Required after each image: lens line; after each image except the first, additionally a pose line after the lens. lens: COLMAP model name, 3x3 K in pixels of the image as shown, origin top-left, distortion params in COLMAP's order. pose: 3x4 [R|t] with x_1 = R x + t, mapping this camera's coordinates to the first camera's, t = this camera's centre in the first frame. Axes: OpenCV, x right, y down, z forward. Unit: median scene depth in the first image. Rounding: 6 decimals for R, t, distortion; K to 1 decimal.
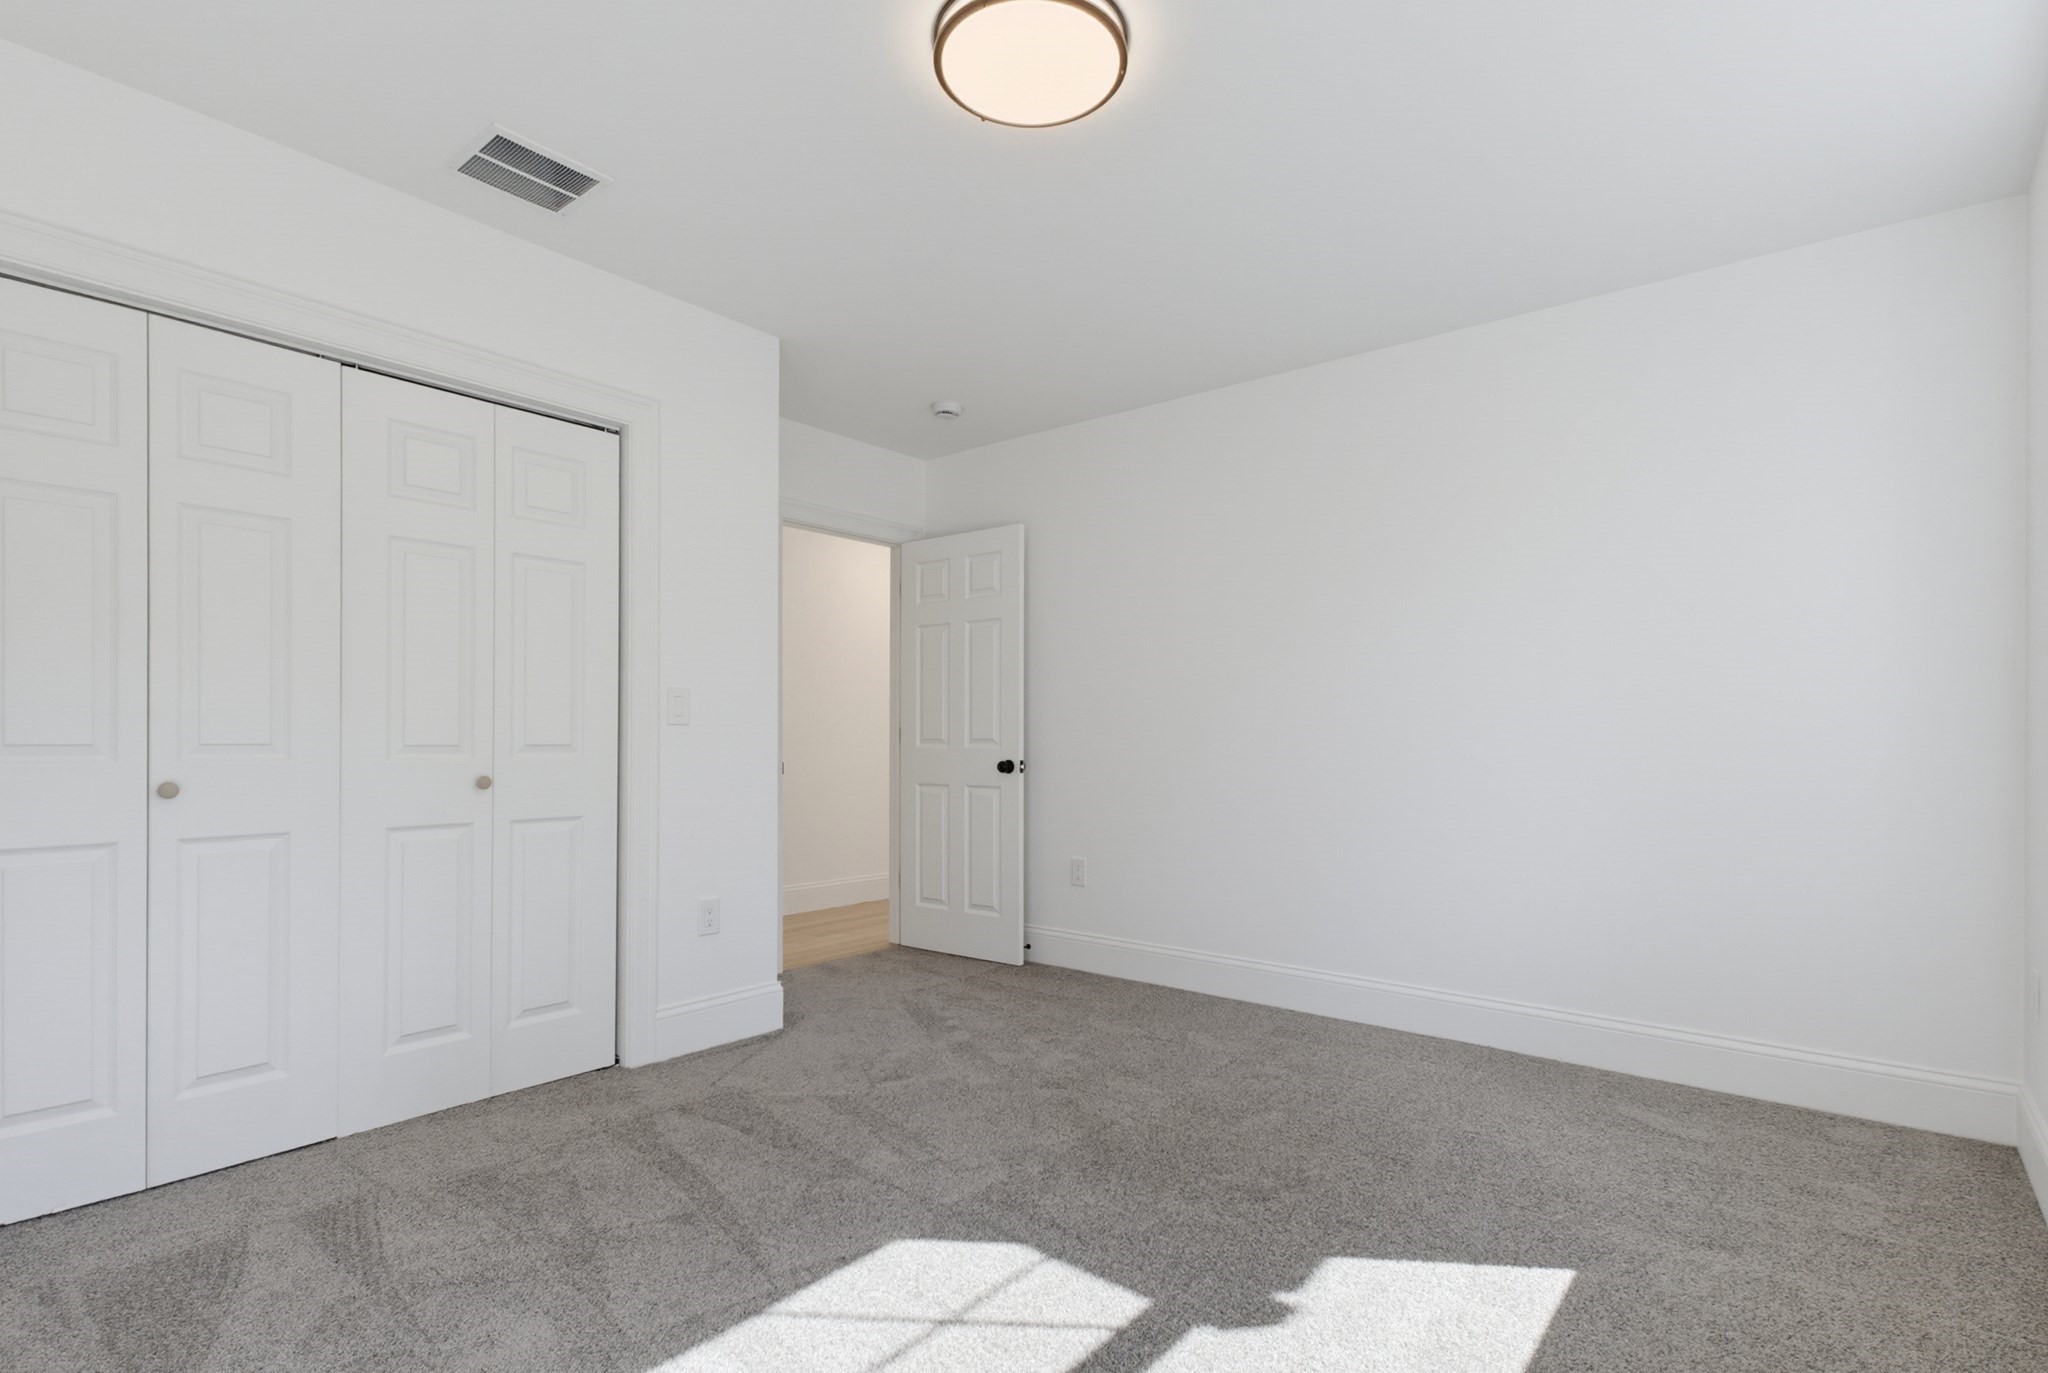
lens RADIAL K [[972.3, 0, 1020.8], [0, 972.3, 750.1], [0, 0, 1]] dist [0.001368, -0.000050]
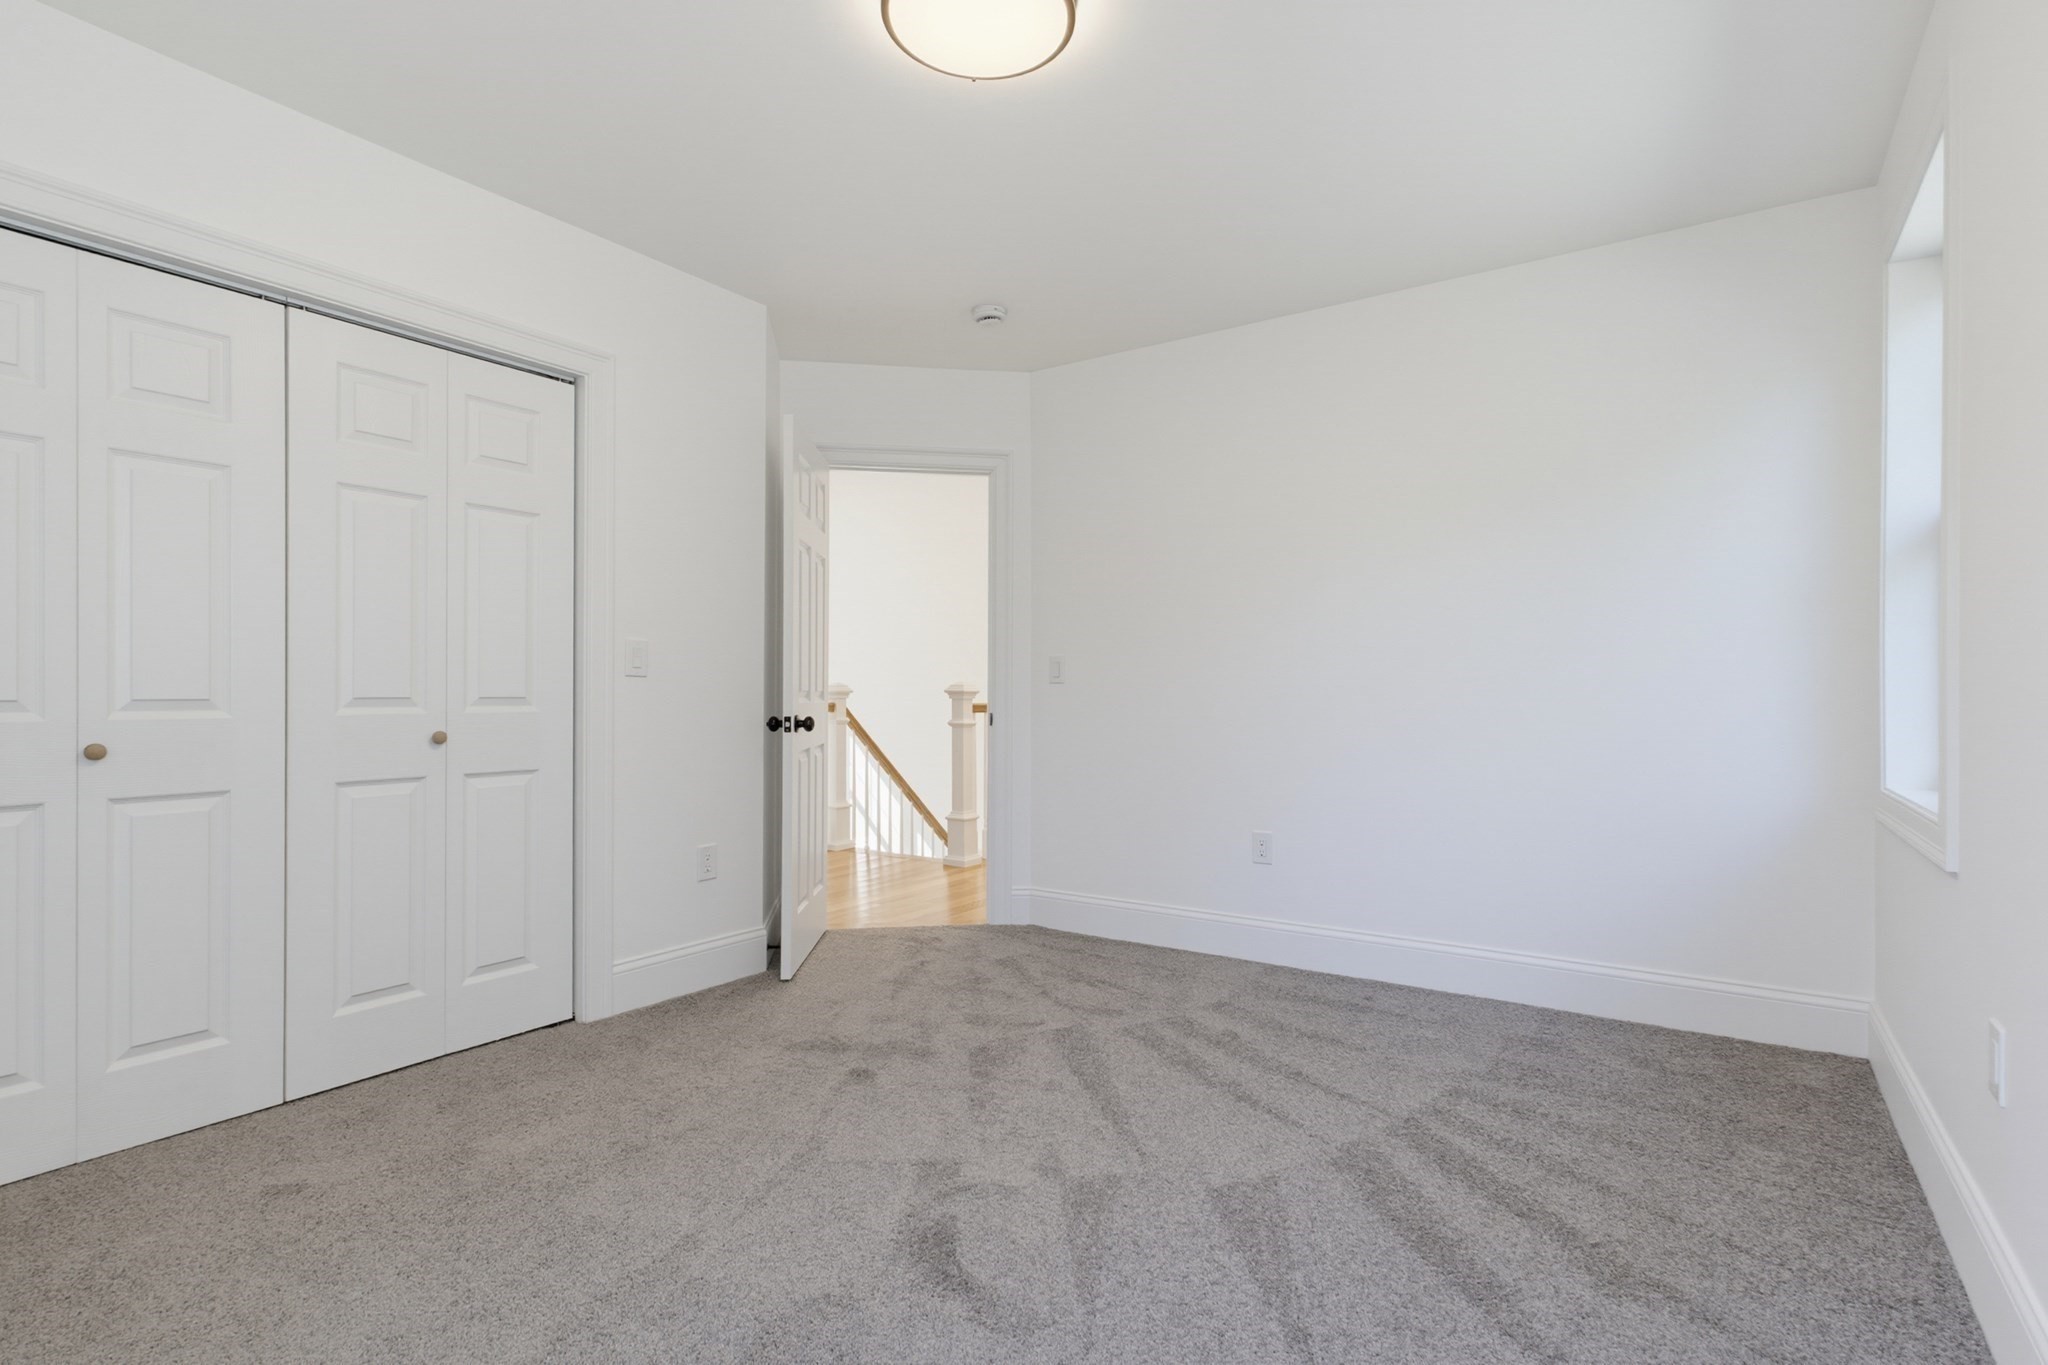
lens RADIAL K [[1000.9, 0, 1030.0], [0, 1000.9, 724.6], [0, 0, 1]] dist [0.019932, 0.000145]
pose [[0.994888, -0.008808, 0.100595, -0.058284], [0.006385, 0.999682, 0.024388, -0.000027], [-0.100778, -0.023621, 0.994628, -0.074369]]
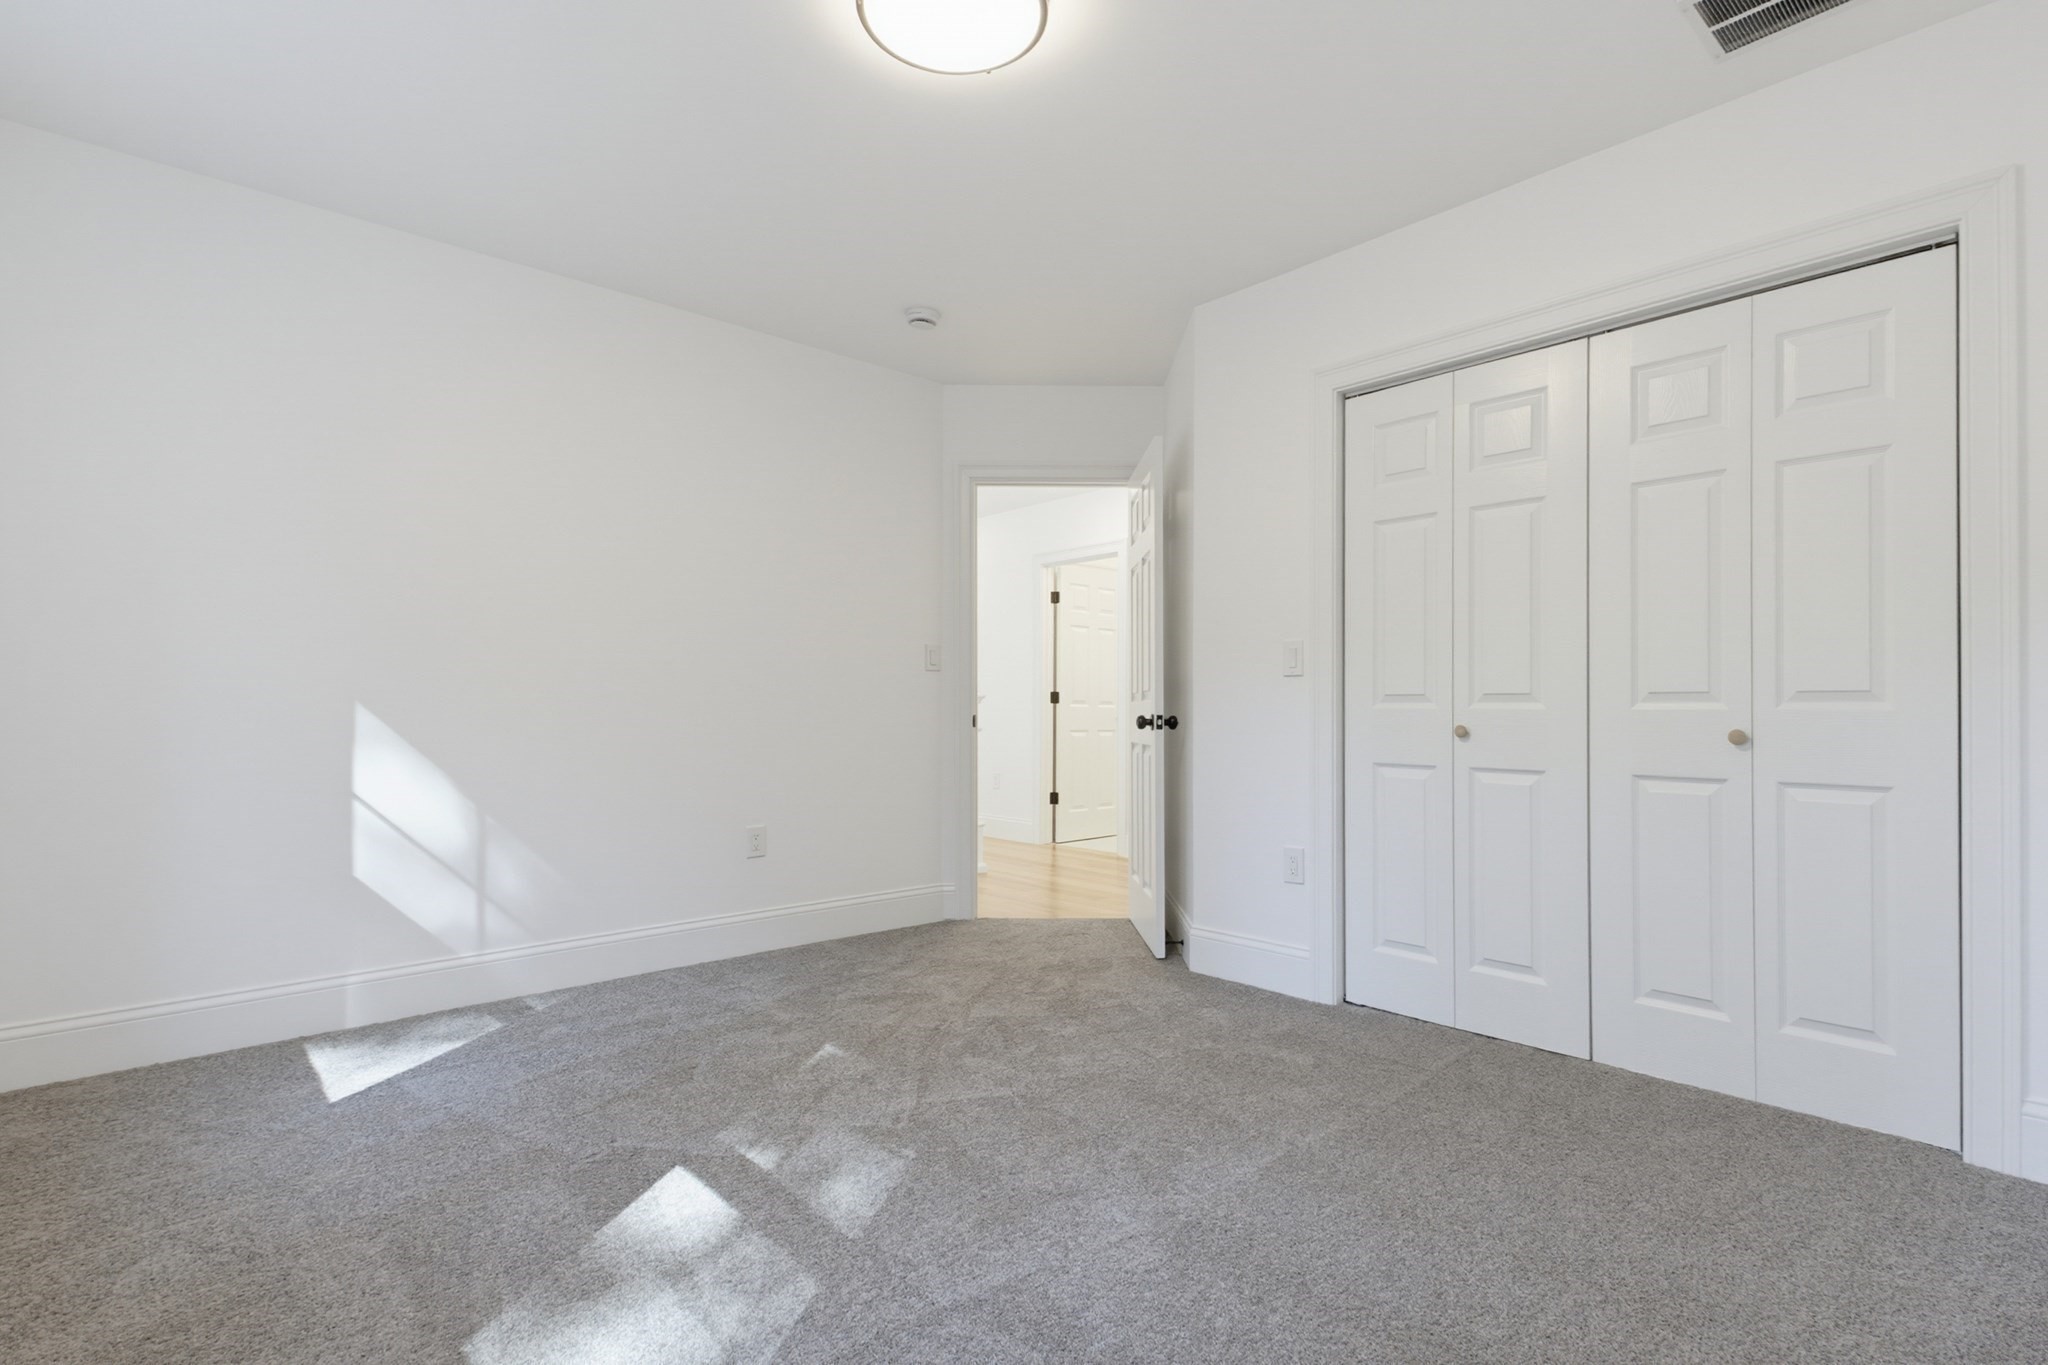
lens RADIAL K [[987.1, 0, 1038.0], [0, 987.1, 695.4], [0, 0, 1]] dist [0.009864, -0.000104]
pose [[-0.129131, -0.001231, -0.991627, 0.426425], [0.001109, 0.999998, -0.001386, -0.002557], [0.991627, -0.001279, -0.129130, 0.506568]]
